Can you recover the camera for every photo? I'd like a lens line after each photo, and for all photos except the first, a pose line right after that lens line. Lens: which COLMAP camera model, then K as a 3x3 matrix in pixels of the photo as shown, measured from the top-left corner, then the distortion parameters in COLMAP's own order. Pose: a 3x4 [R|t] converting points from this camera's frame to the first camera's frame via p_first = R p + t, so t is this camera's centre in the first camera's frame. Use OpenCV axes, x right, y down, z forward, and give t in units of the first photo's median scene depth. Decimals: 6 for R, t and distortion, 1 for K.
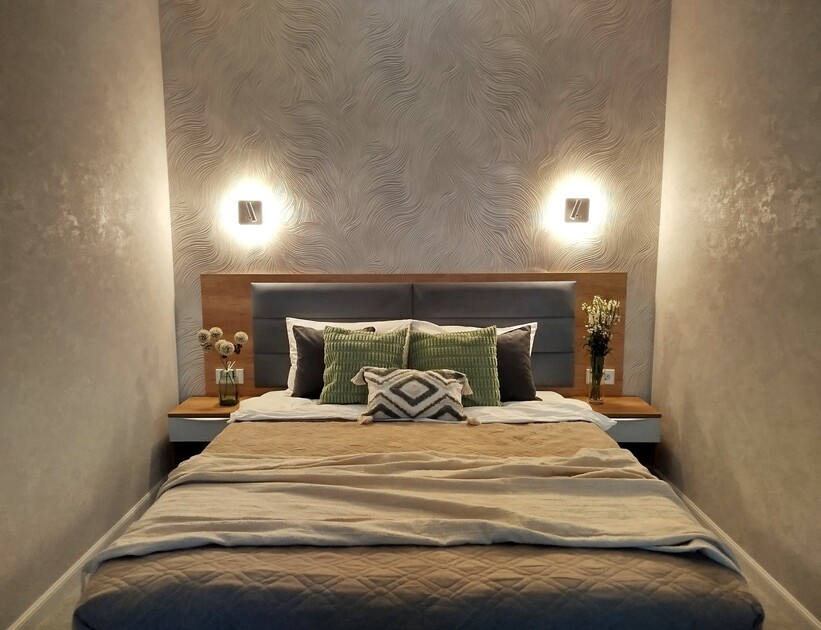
lens RADIAL K [[629.9, 0, 395.4], [0, 629.9, 320.6], [0, 0, 1]] dist [0.011462, -0.022676]
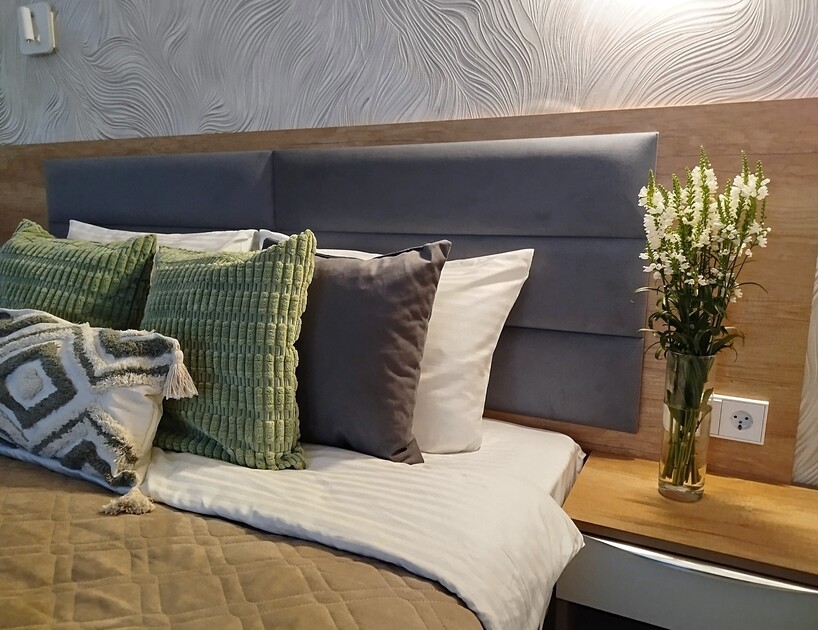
lens RADIAL K [[627.6, 0, 411.6], [0, 627.6, 314.2], [0, 0, 1]] dist [0.011462, -0.022676]
pose [[0.895188, 0.081784, -0.438121, 0.344760], [-0.062848, 0.996361, 0.057576, 0.027442], [0.441235, -0.024007, 0.897070, 0.670500]]
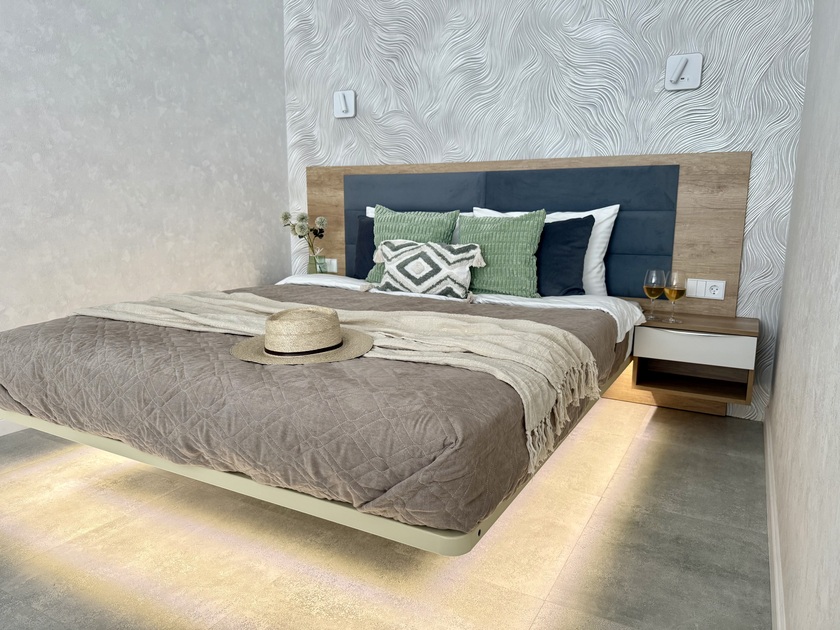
lens RADIAL K [[644.2, 0, 416.2], [0, 644.2, 322.0], [0, 0, 1]] dist [0.045654, -0.050993]
pose [[0.861899, 0.093295, -0.498424, 0.452068], [-0.071680, 0.995475, 0.062381, 0.113299], [0.501989, -0.018039, 0.864686, 0.140745]]
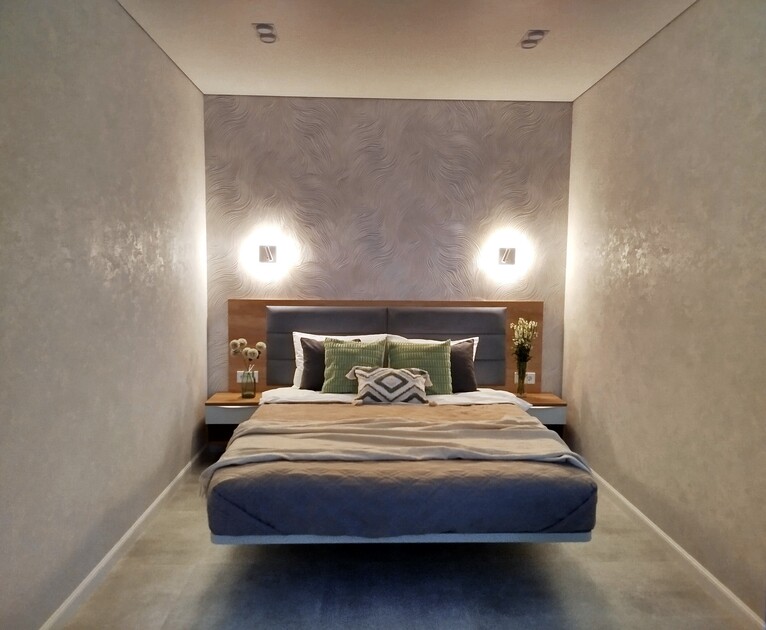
lens RADIAL K [[635.2, 0, 379.7], [0, 635.2, 318.1], [0, 0, 1]] dist [0.018051, 0.006451]
pose [[0.998438, 0.009941, 0.054976, -0.067434], [-0.007131, 0.998670, -0.051070, 0.034775], [-0.055410, 0.050598, 0.997181, -0.377901]]
